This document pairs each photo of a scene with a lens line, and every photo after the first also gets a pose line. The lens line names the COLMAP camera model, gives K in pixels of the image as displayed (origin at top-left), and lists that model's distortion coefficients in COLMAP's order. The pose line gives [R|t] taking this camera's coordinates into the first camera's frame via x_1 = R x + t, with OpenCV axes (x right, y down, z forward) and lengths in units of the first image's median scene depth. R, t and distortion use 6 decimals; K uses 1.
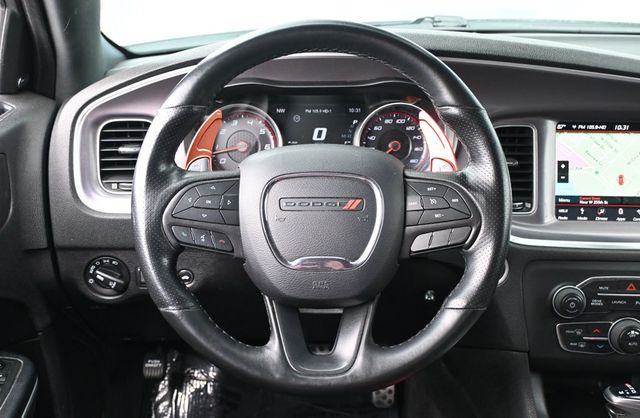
lens RADIAL K [[716.2, 0, 319.5], [0, 716.2, 207.2], [0, 0, 1]] dist [0.005604, 0.000000]
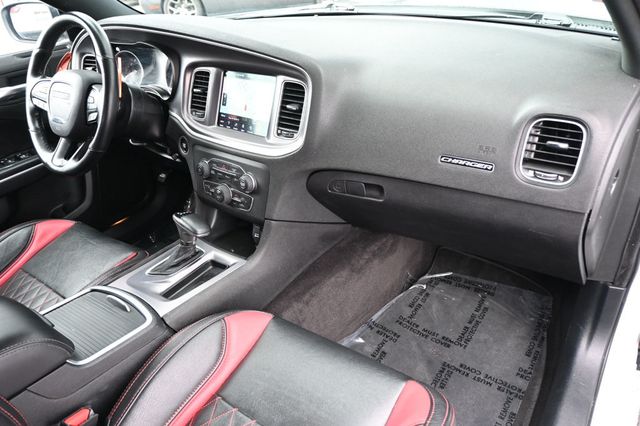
lens RADIAL K [[478.9, 0, 322.2], [0, 478.9, 211.2], [0, 0, 1]] dist [0.006448, 0.003042]
pose [[0.787094, 0.240480, -0.568026, 1.289348], [-0.143626, 0.967012, 0.210378, -0.066924], [0.599879, -0.084004, 0.795668, 0.176512]]
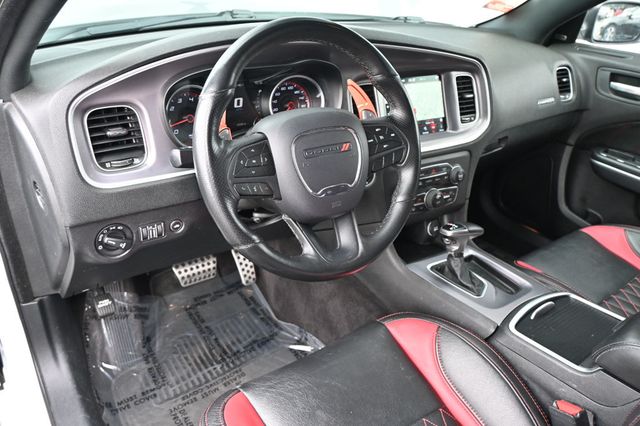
lens RADIAL K [[478.9, 0, 321.1], [0, 478.9, 209.3], [0, 0, 1]] dist [0.006448, 0.003042]
pose [[0.830581, -0.217383, 0.512719, -0.409708], [0.143767, 0.973159, 0.179704, -0.048947], [-0.538021, -0.075547, 0.839539, 0.141174]]
